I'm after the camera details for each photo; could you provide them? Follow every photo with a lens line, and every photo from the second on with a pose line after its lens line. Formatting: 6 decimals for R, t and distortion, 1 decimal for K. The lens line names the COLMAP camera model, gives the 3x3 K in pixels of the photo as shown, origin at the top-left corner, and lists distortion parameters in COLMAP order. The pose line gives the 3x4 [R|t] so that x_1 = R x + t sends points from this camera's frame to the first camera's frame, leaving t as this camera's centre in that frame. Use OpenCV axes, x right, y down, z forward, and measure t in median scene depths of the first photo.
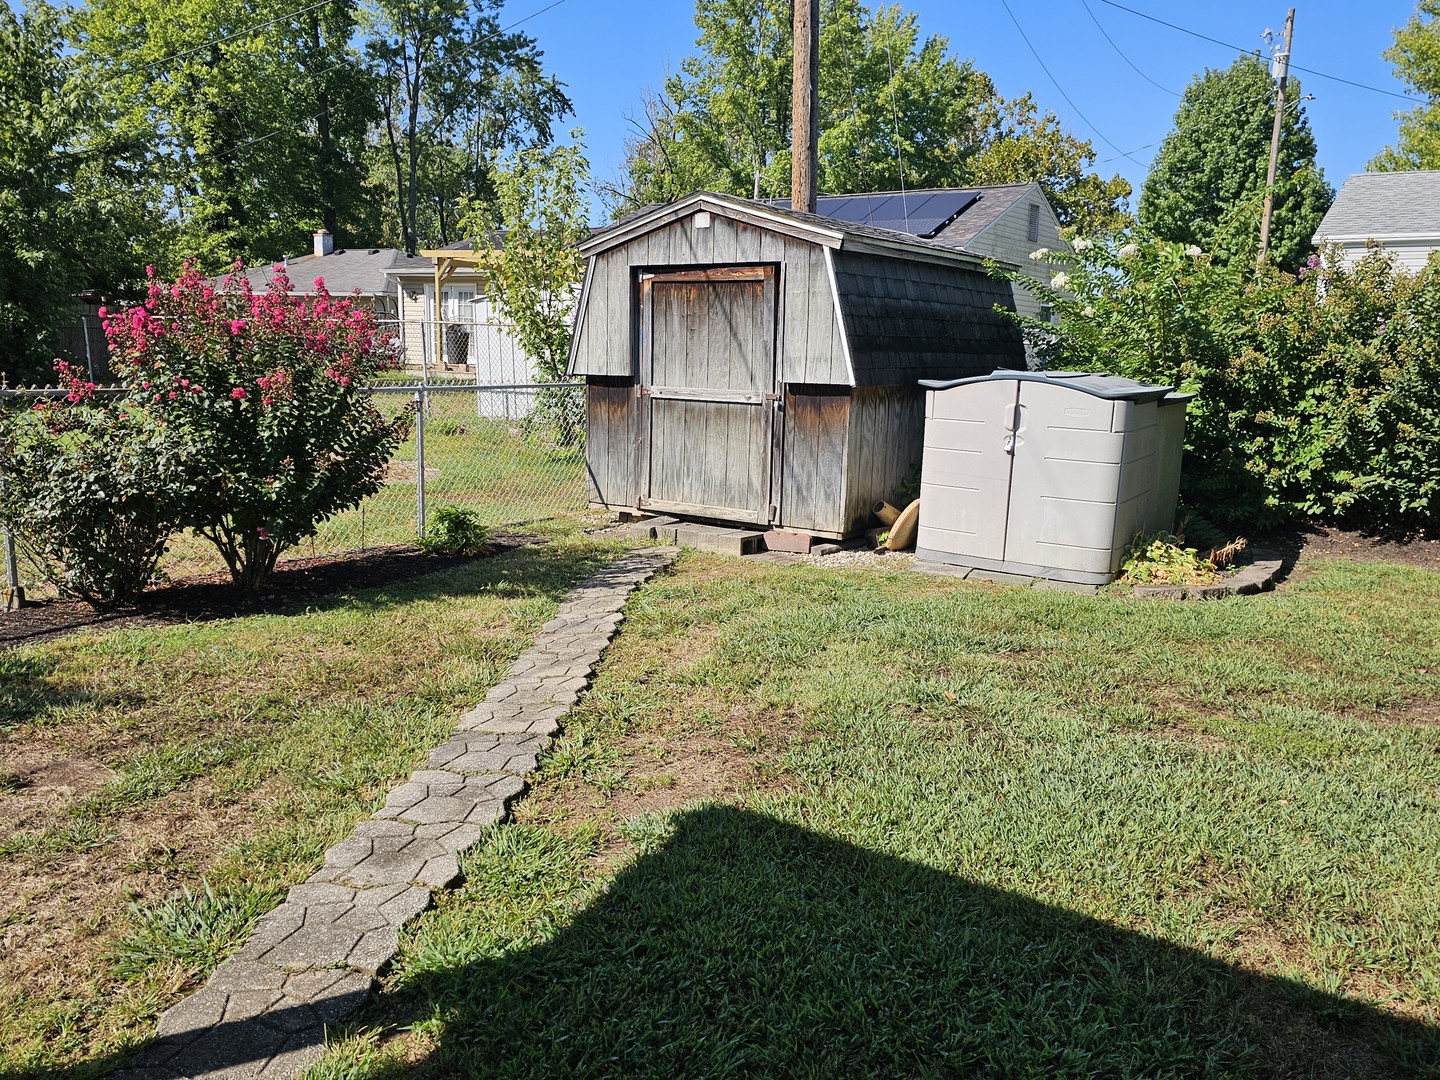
lens RADIAL K [[1146.4, 0, 722.7], [0, 1146.4, 552.9], [0, 0, 1]] dist [0.073822, -0.023580]
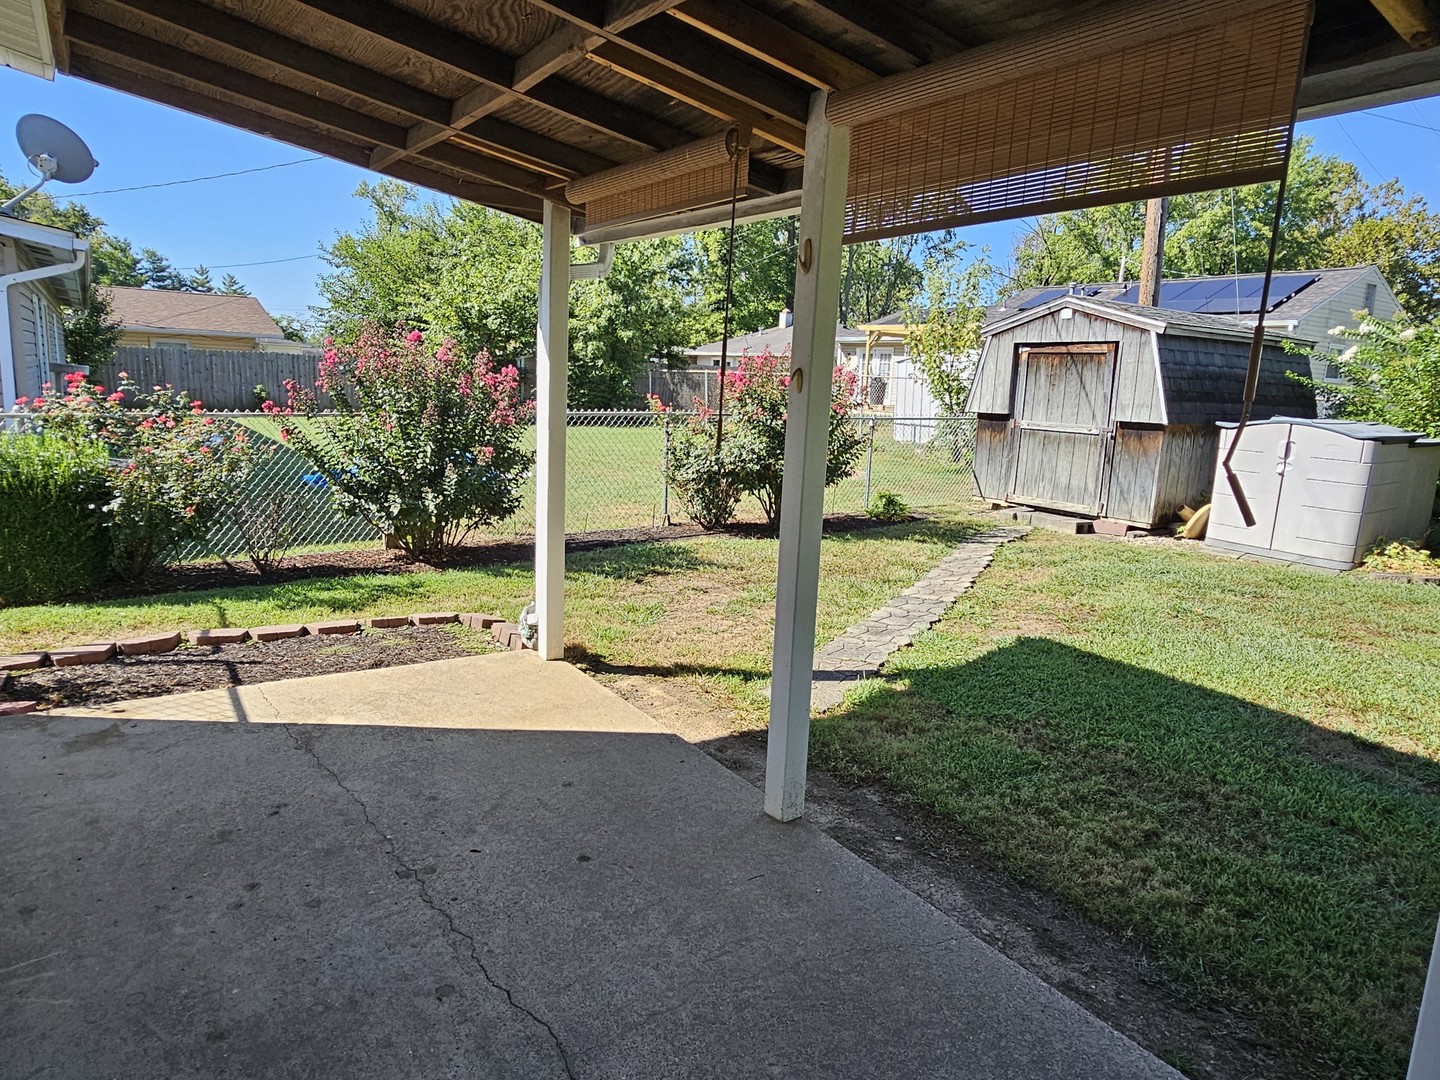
lens RADIAL K [[892.0, 0, 719.7], [0, 892.0, 537.7], [0, 0, 1]] dist [-0.001671, 0.001985]
pose [[0.927212, 0.079444, -0.366014, 0.012314], [-0.085209, 0.996363, 0.000405, 0.046427], [0.364715, 0.030812, 0.930609, -0.261581]]
